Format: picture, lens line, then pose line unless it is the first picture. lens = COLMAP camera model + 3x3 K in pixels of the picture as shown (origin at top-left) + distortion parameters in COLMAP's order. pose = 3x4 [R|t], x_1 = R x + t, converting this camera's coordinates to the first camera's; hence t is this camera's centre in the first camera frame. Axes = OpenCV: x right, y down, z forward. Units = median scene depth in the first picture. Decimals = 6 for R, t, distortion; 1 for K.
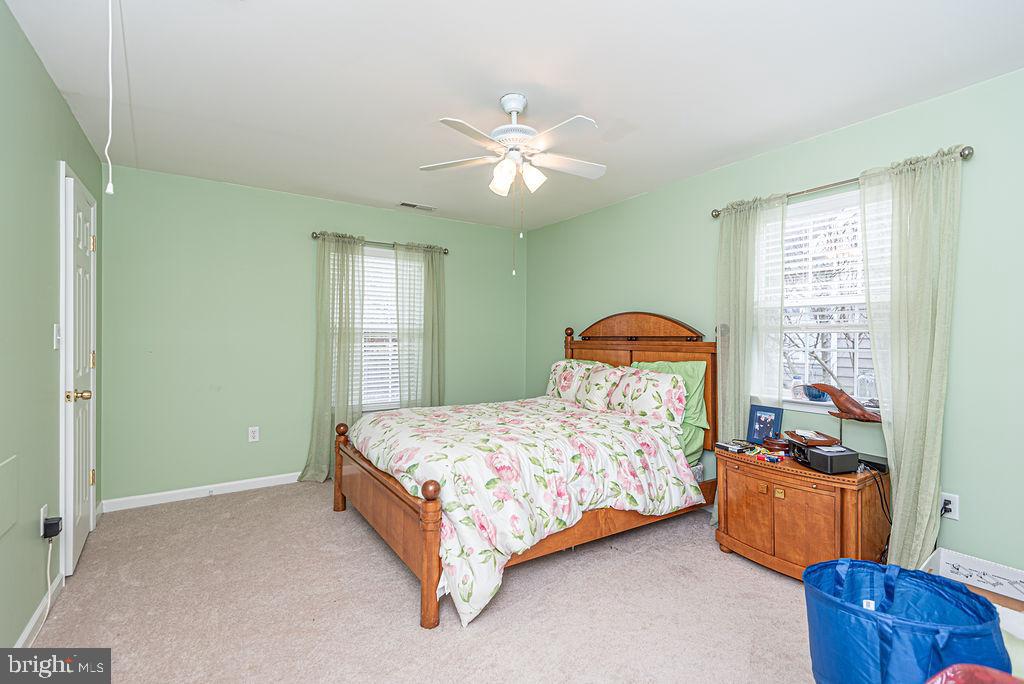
lens RADIAL K [[469.8, 0, 512.4], [0, 469.8, 336.8], [0, 0, 1]] dist [0.029720, -0.015340]
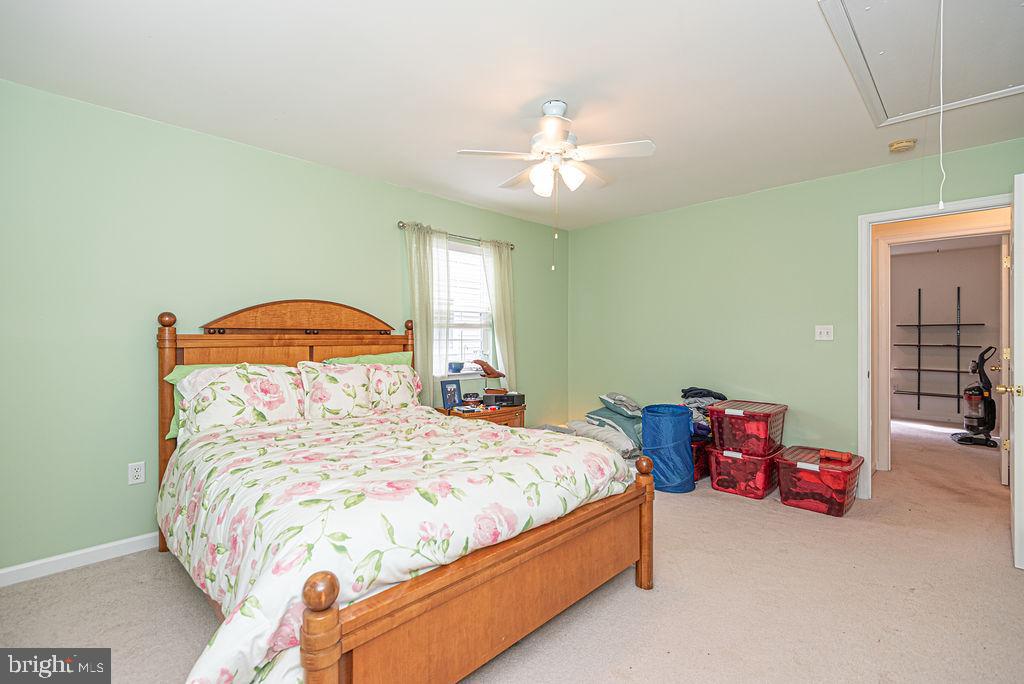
lens RADIAL K [[469.8, 0, 512.4], [0, 469.8, 336.8], [0, 0, 1]] dist [0.029720, -0.015340]
pose [[-0.215743, -0.001387, 0.976449, -0.688574], [0.000509, 0.999999, 0.001533, 0.012458], [-0.976450, 0.000828, -0.215742, 0.888339]]
